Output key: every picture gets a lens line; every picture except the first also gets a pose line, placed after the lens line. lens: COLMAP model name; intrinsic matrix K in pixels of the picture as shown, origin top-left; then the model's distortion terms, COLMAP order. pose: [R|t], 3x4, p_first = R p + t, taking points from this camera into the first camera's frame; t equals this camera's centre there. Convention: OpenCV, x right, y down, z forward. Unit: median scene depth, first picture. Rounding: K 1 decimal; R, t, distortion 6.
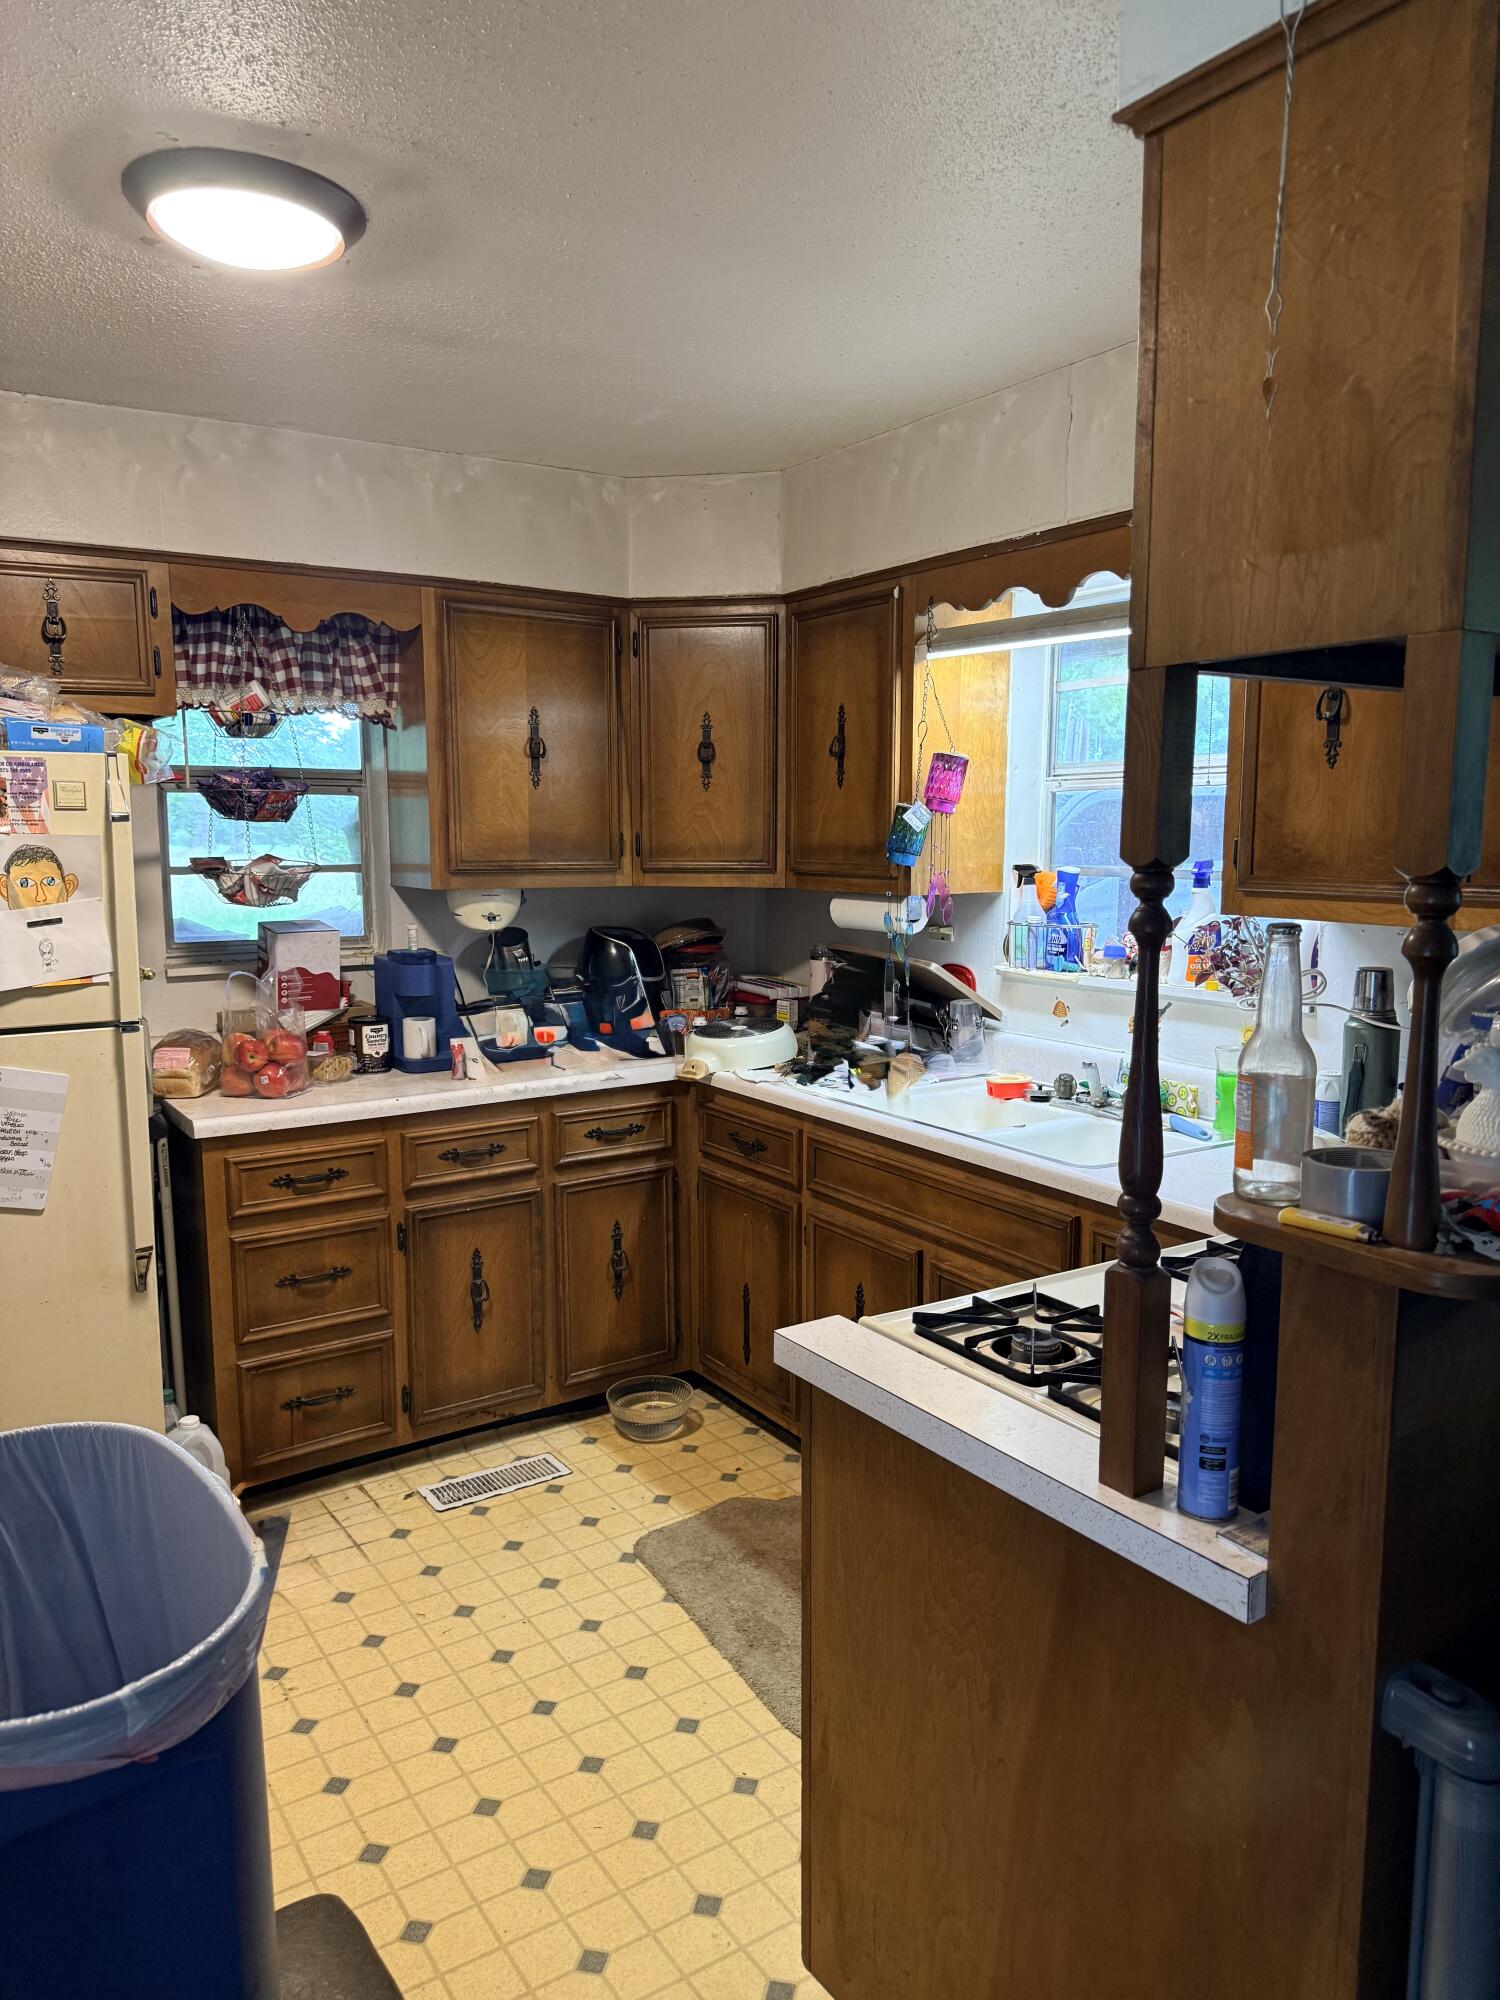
lens RADIAL K [[1422.4, 0, 750.0], [0, 1422.4, 1000.0], [0, 0, 1]] dist [0.114436, -0.202330]
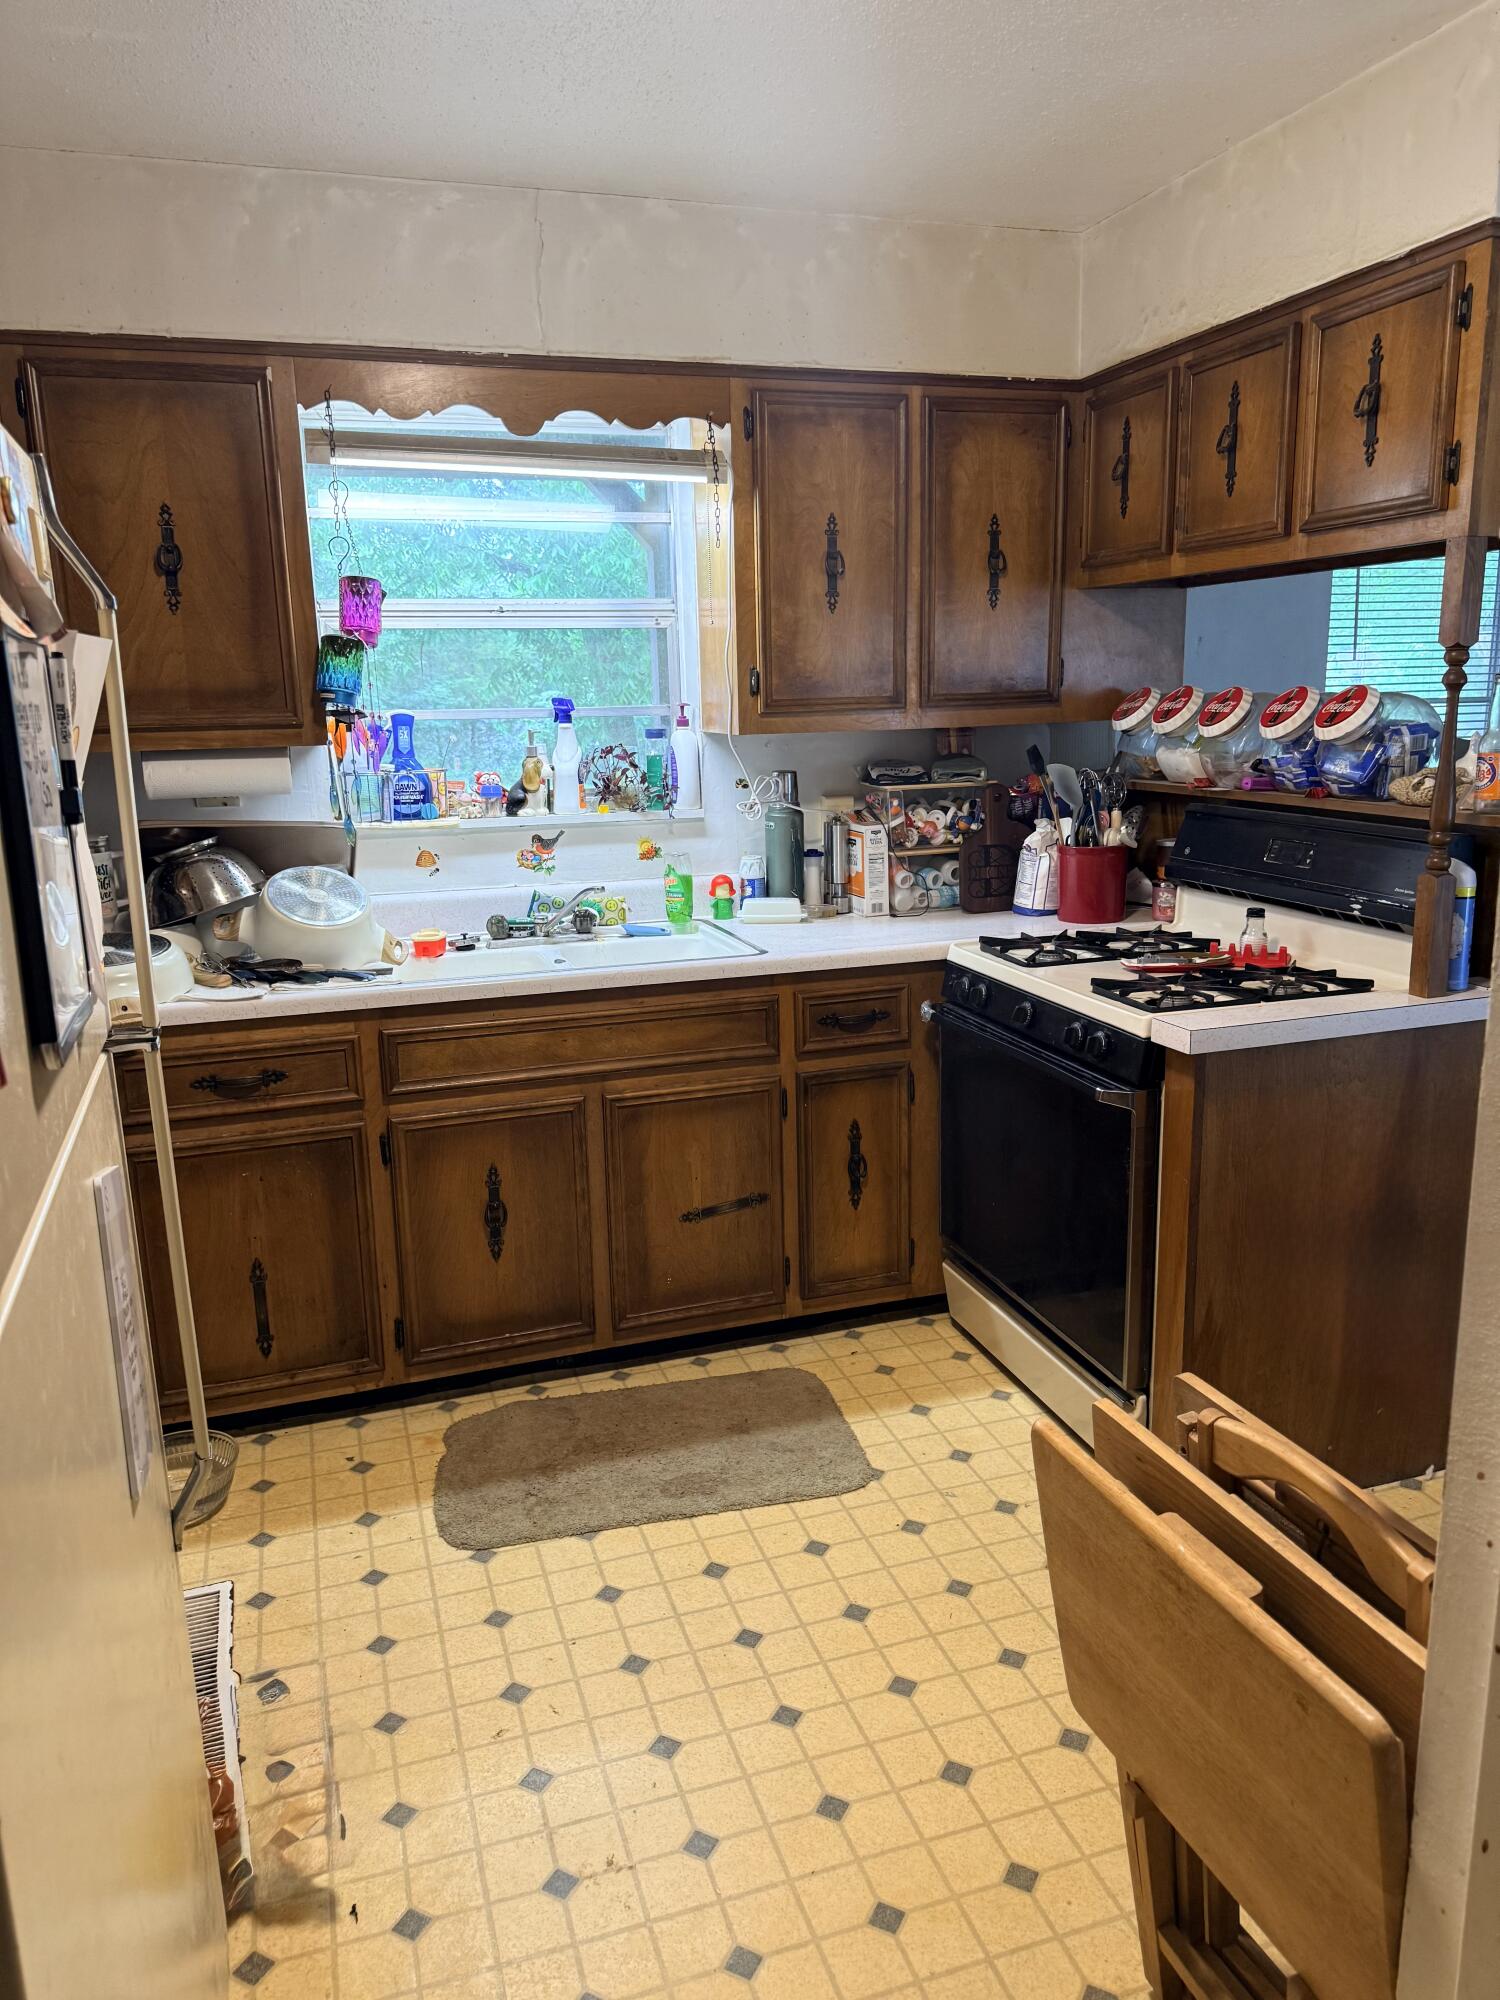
lens RADIAL K [[1422.4, 0, 750.0], [0, 1422.4, 1000.0], [0, 0, 1]] dist [0.114436, -0.202330]
pose [[0.249540, -0.205083, 0.946399, -0.758864], [0.141988, 0.974503, 0.173734, -0.042804], [-0.957898, 0.091023, 0.272297, 0.601262]]
